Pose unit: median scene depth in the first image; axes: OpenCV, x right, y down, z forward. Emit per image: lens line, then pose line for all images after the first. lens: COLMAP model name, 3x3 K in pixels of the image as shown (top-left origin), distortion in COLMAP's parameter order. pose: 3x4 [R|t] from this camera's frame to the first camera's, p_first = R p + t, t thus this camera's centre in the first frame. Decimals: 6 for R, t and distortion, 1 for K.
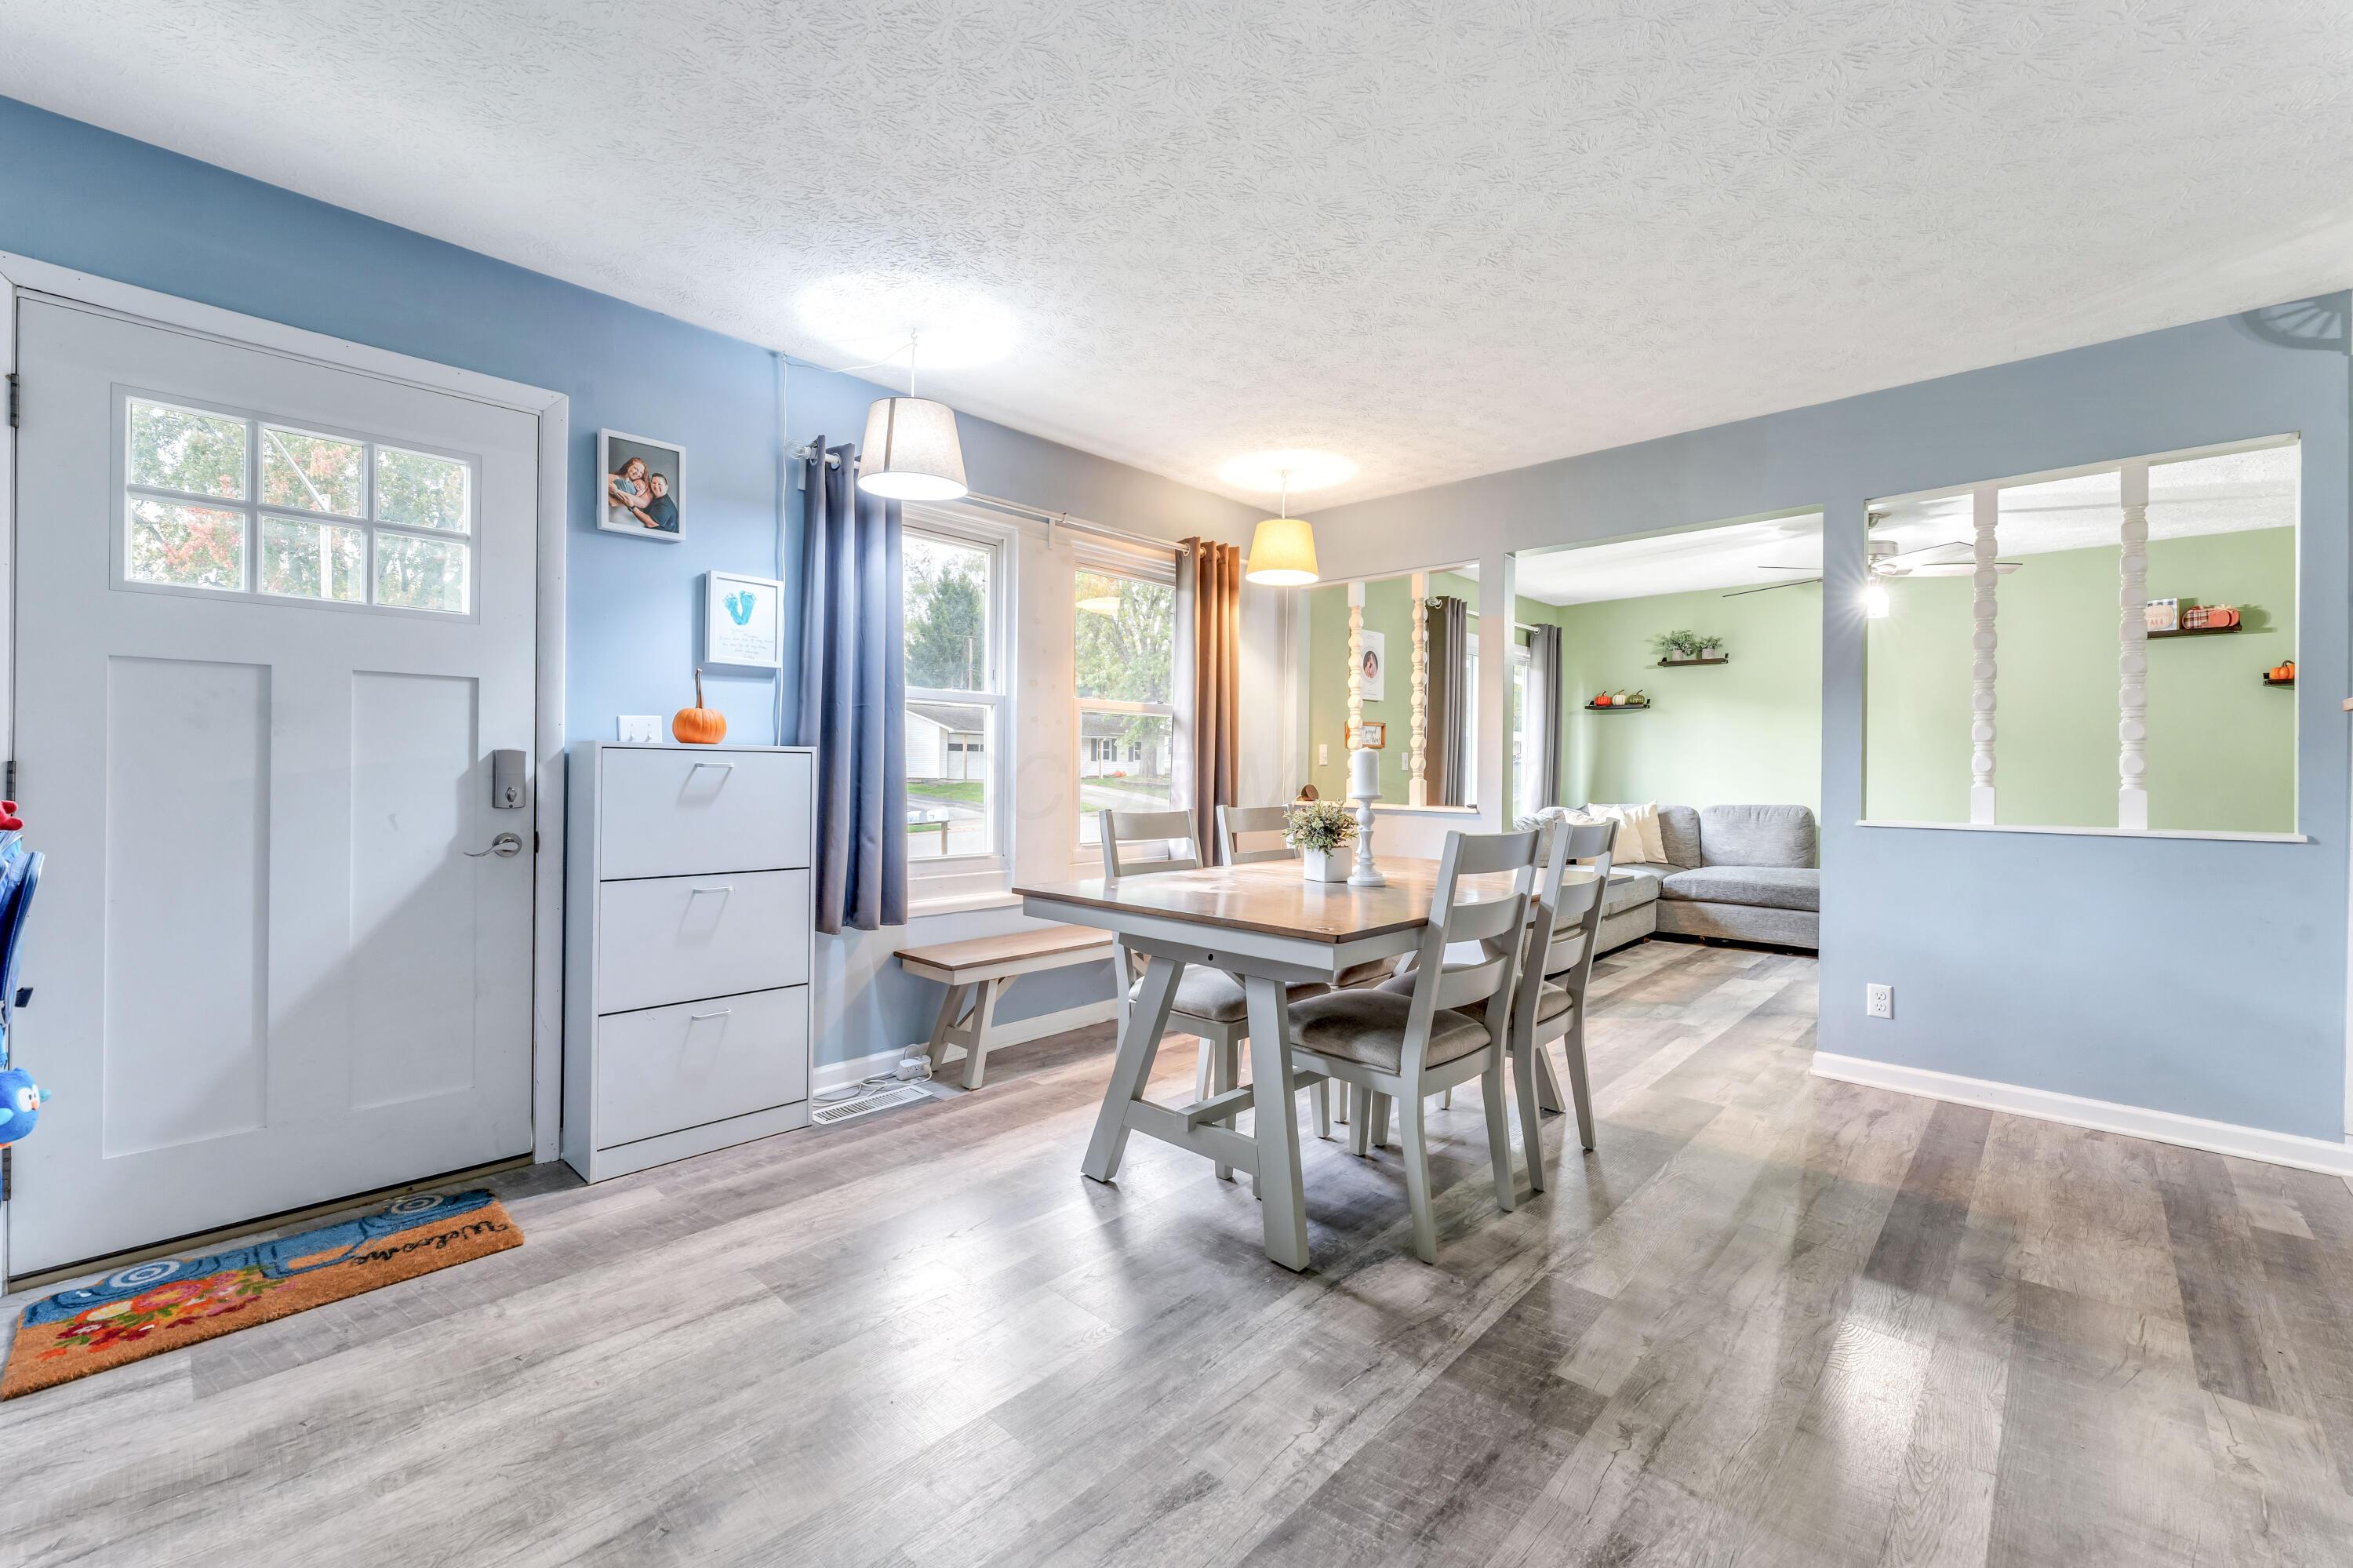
lens RADIAL K [[964.1, 0, 1179.7], [0, 964.1, 767.0], [0, 0, 1]] dist [0.001440, 0.000128]
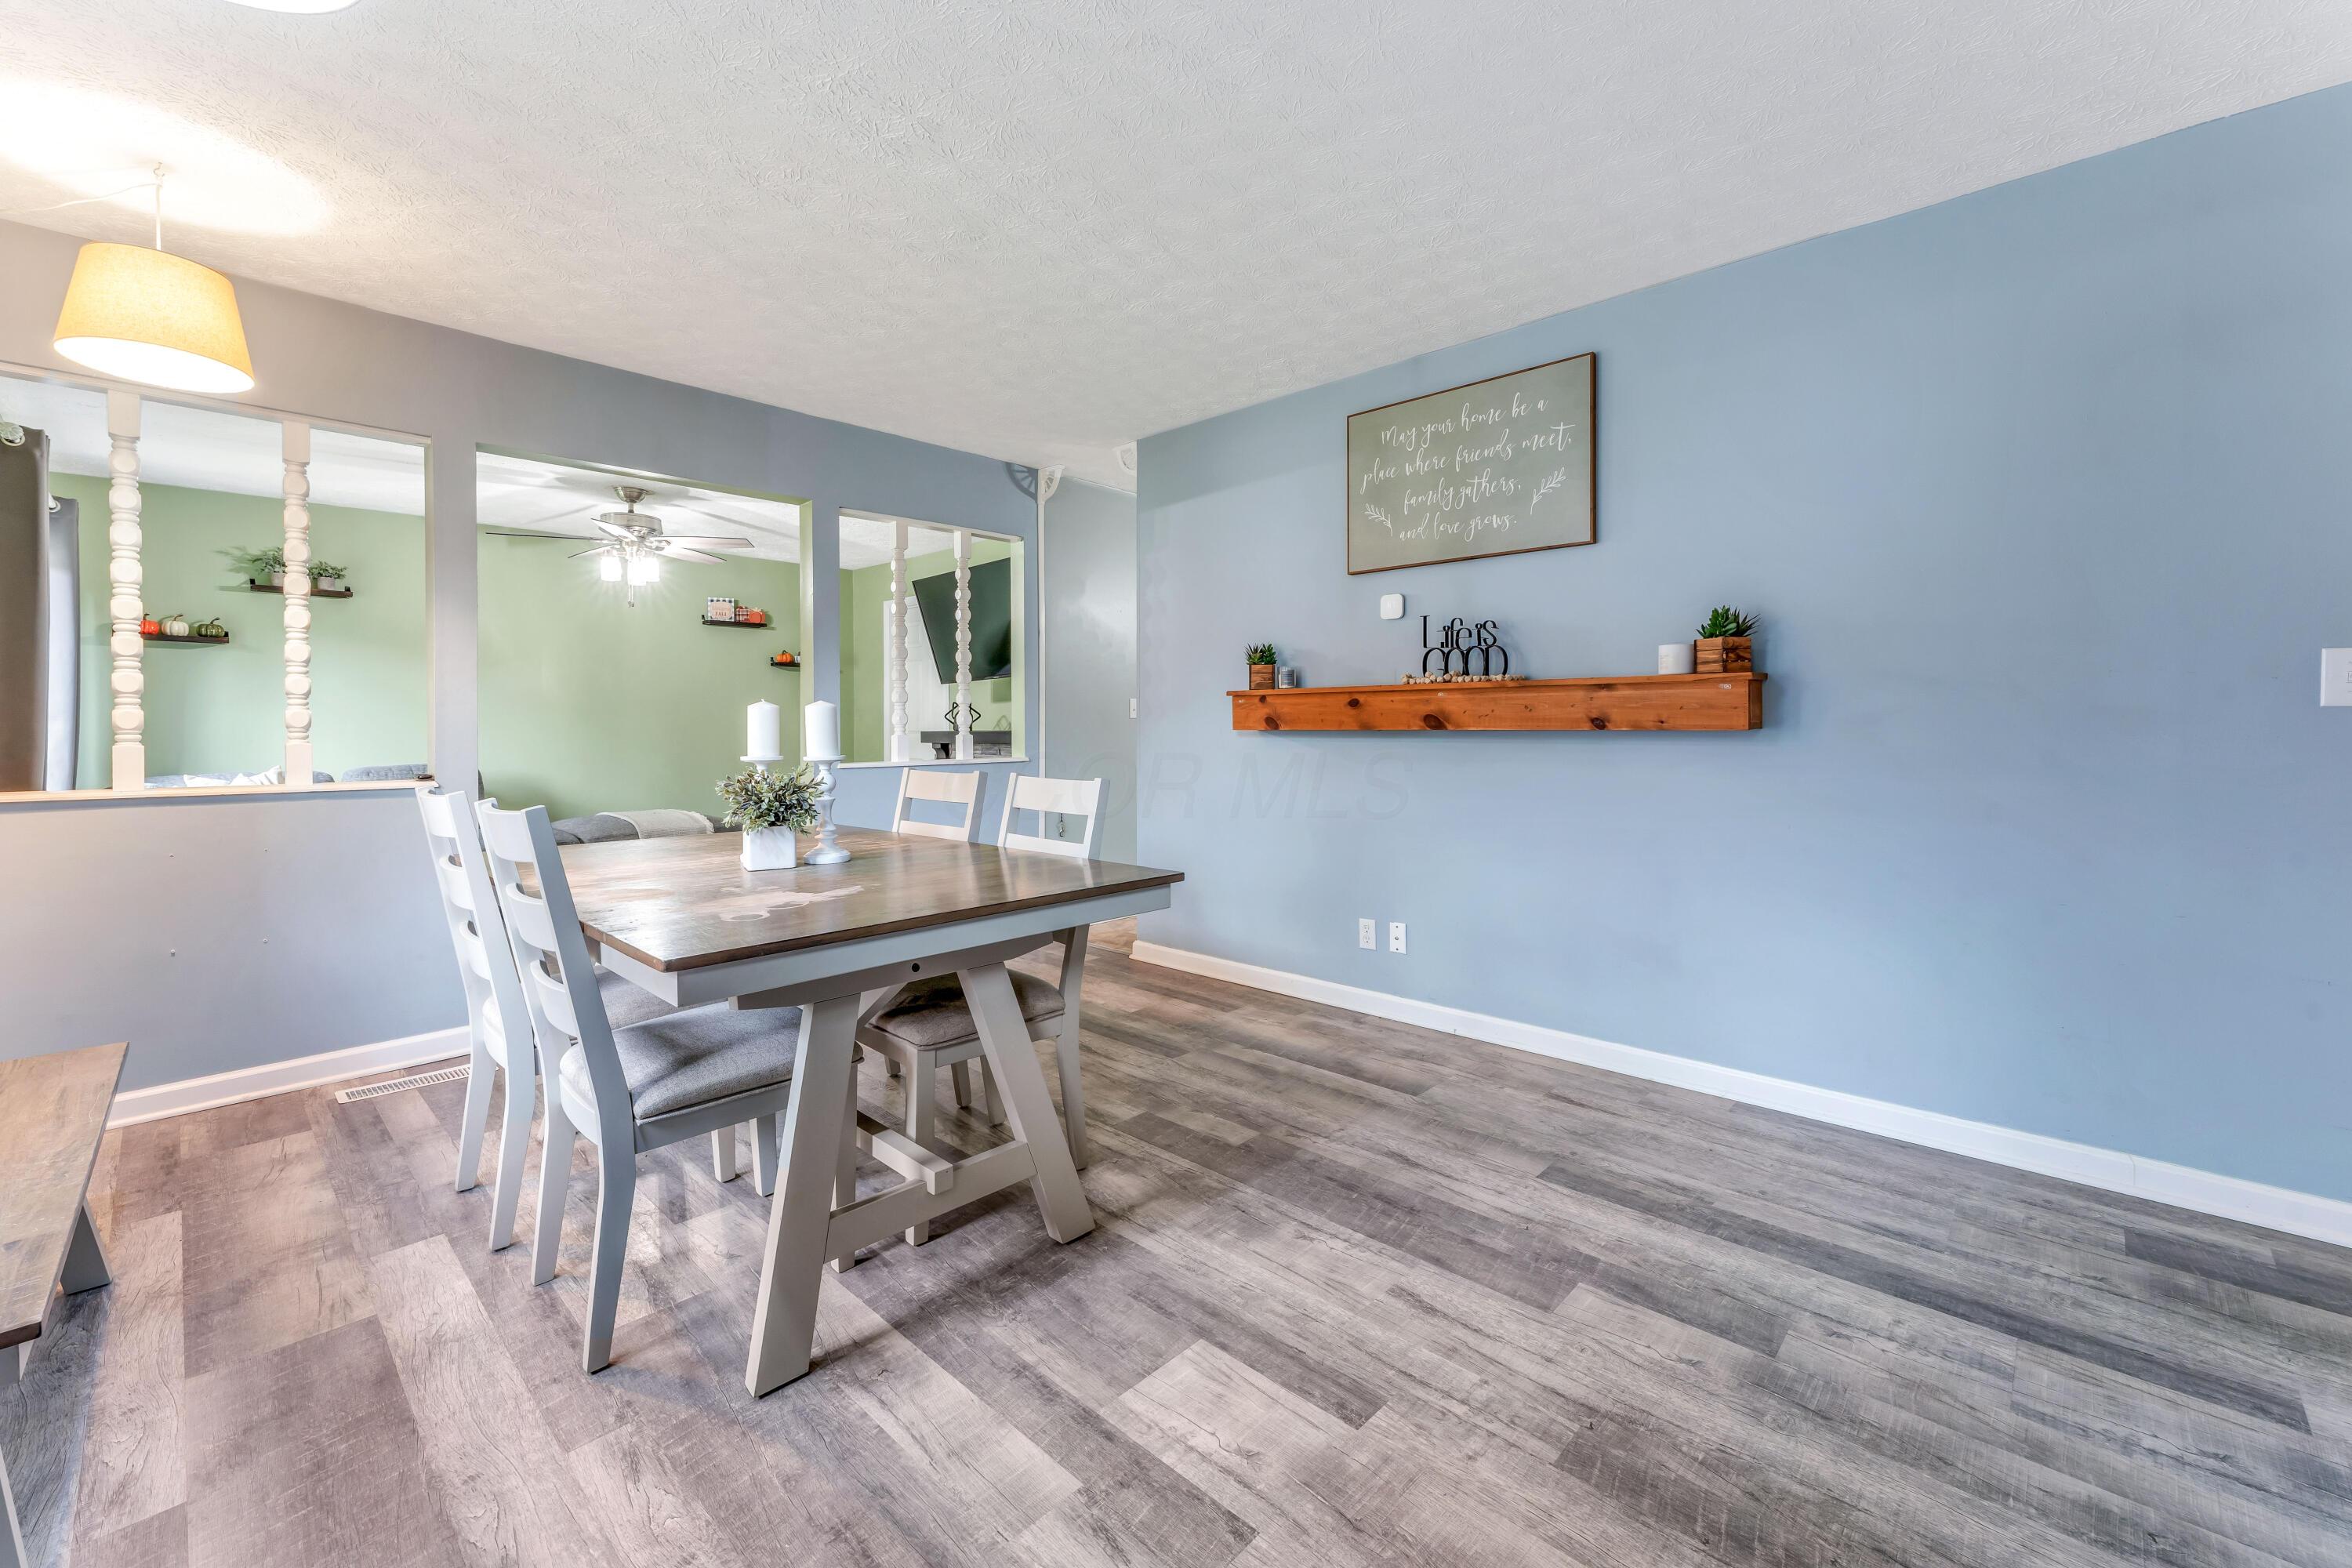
lens RADIAL K [[950.2, 0, 1174.6], [0, 950.2, 740.4], [0, 0, 1]] dist [-0.000449, 0.000126]
pose [[0.011581, -0.023890, 0.999648, -0.687879], [0.002307, 0.999713, 0.023865, -0.004867], [-0.999930, 0.002029, 0.011633, 0.732461]]
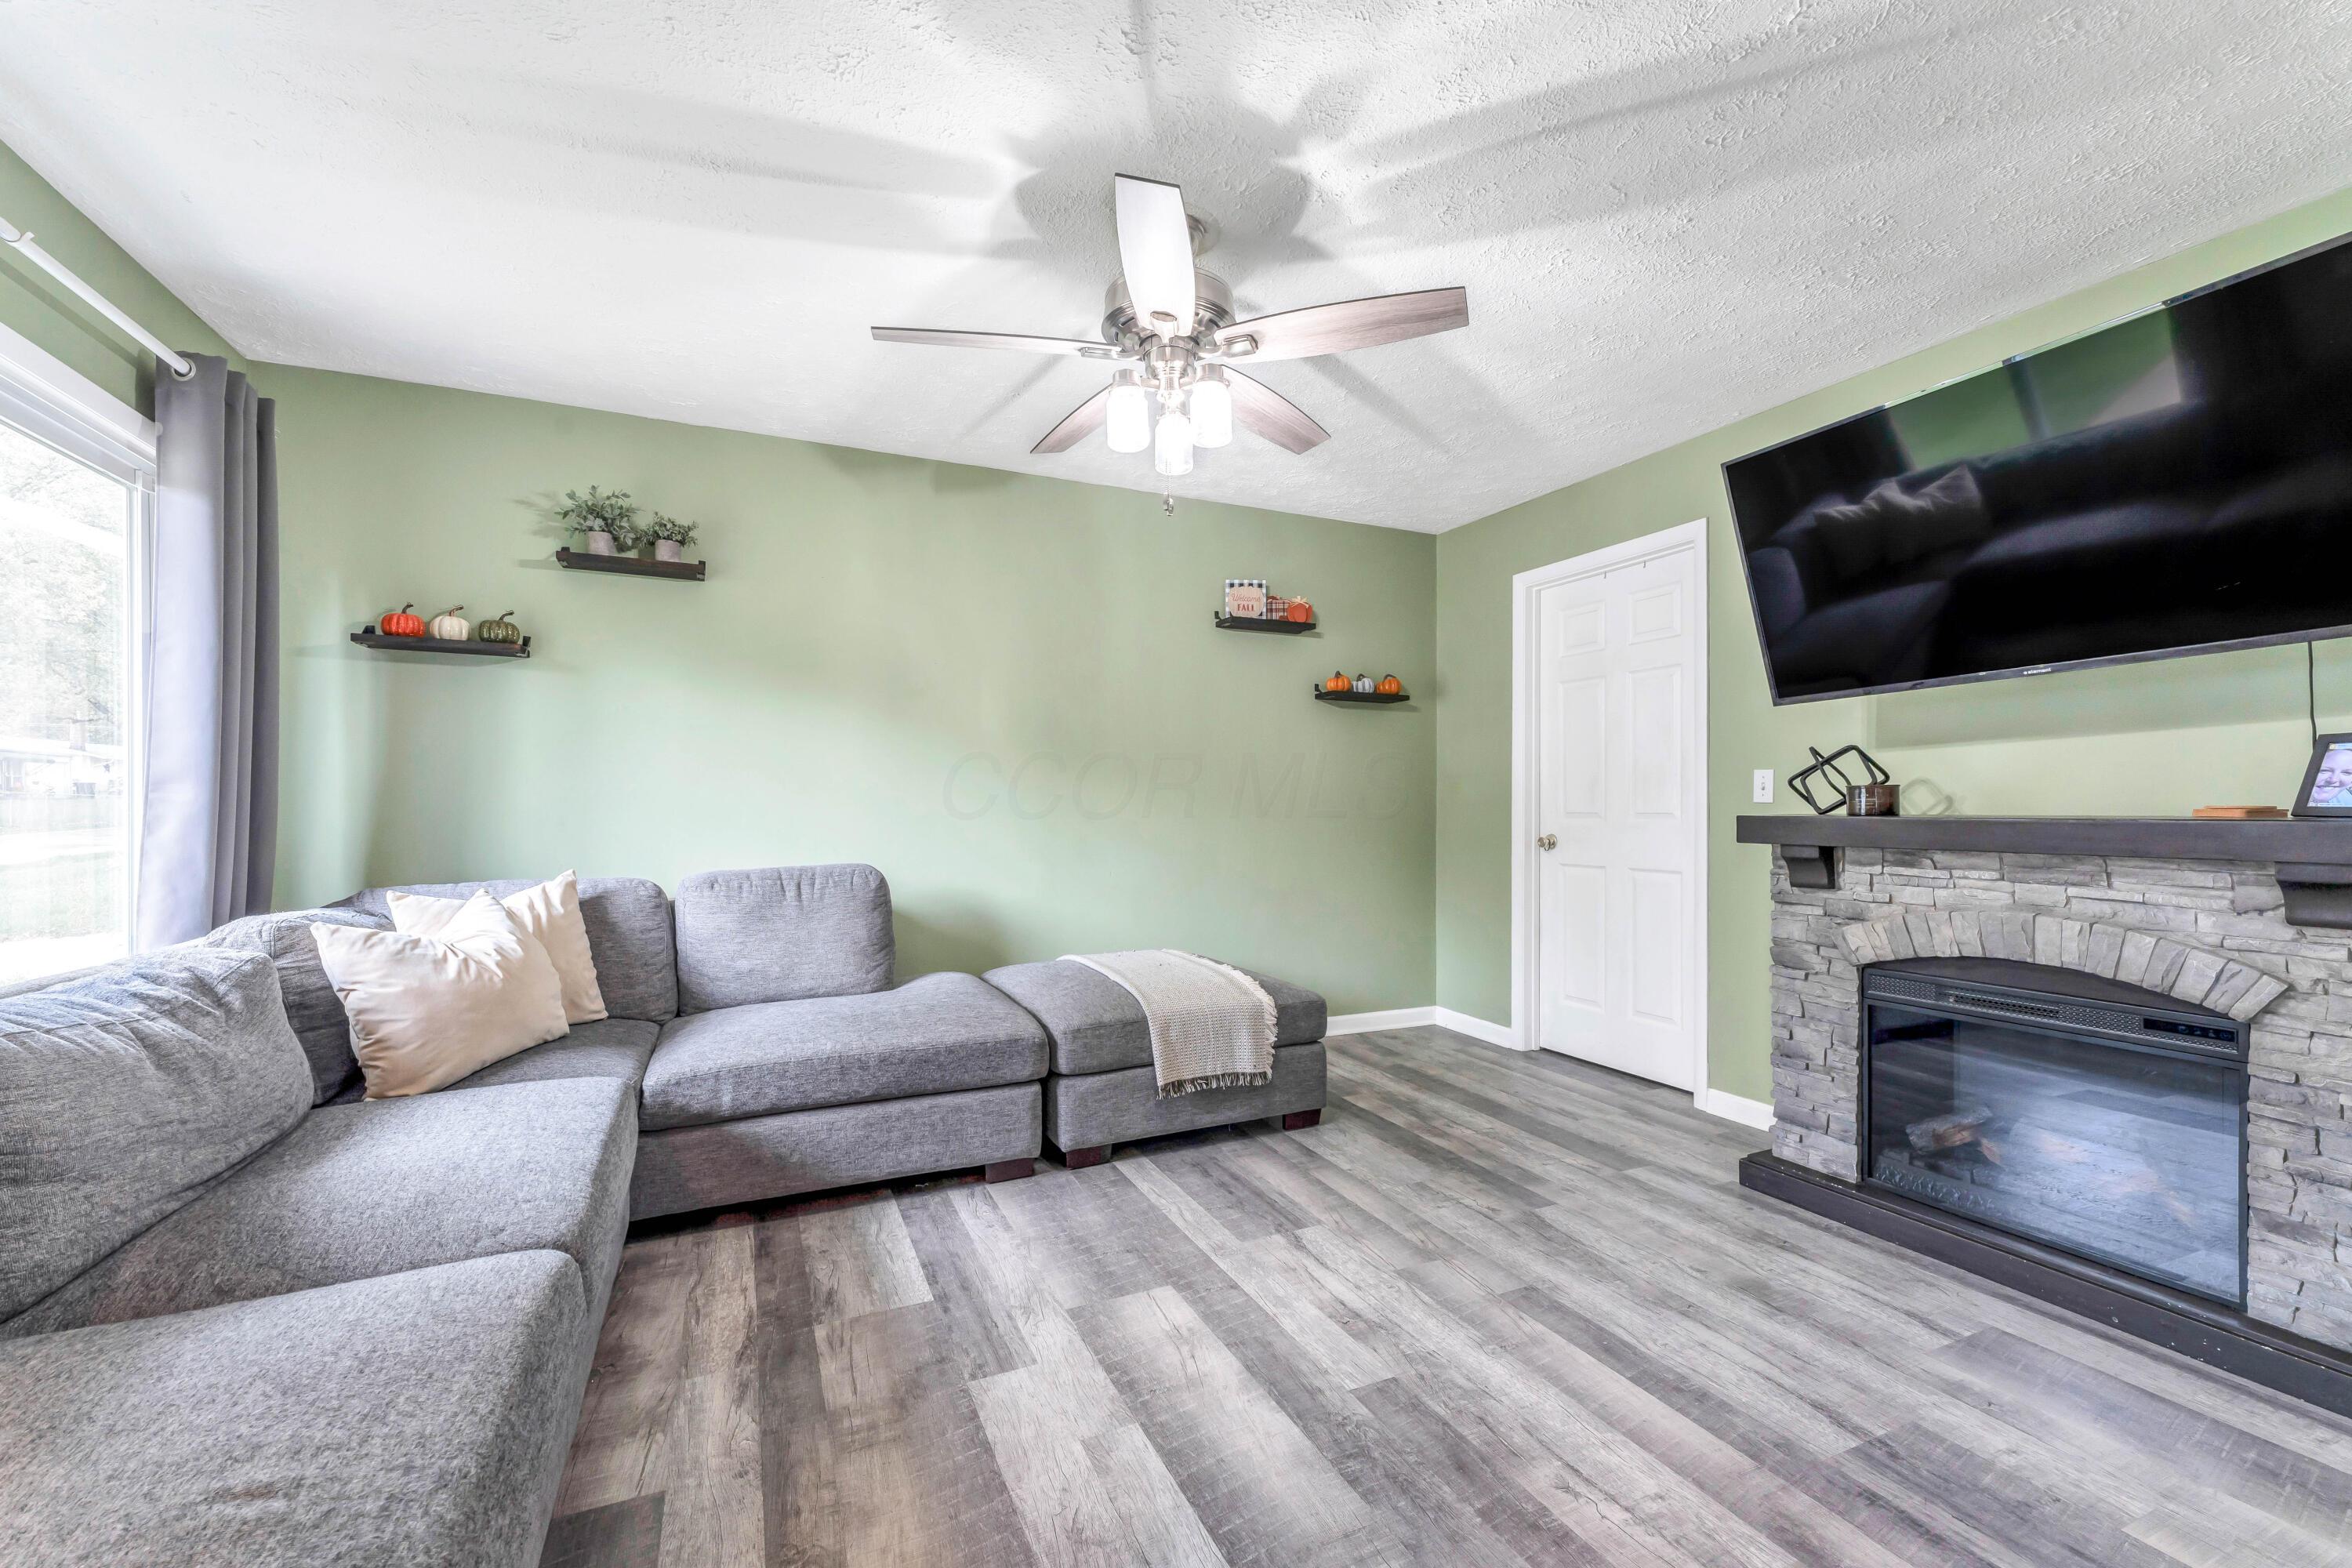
lens RADIAL K [[951.4, 0, 1169.1], [0, 951.4, 811.3], [0, 0, 1]] dist [-0.000010, 0.000182]
pose [[0.388641, -0.017429, 0.921224, 0.568313], [0.000290, 0.999823, 0.018794, 0.003172], [-0.921389, -0.007037, 0.388577, 1.598930]]
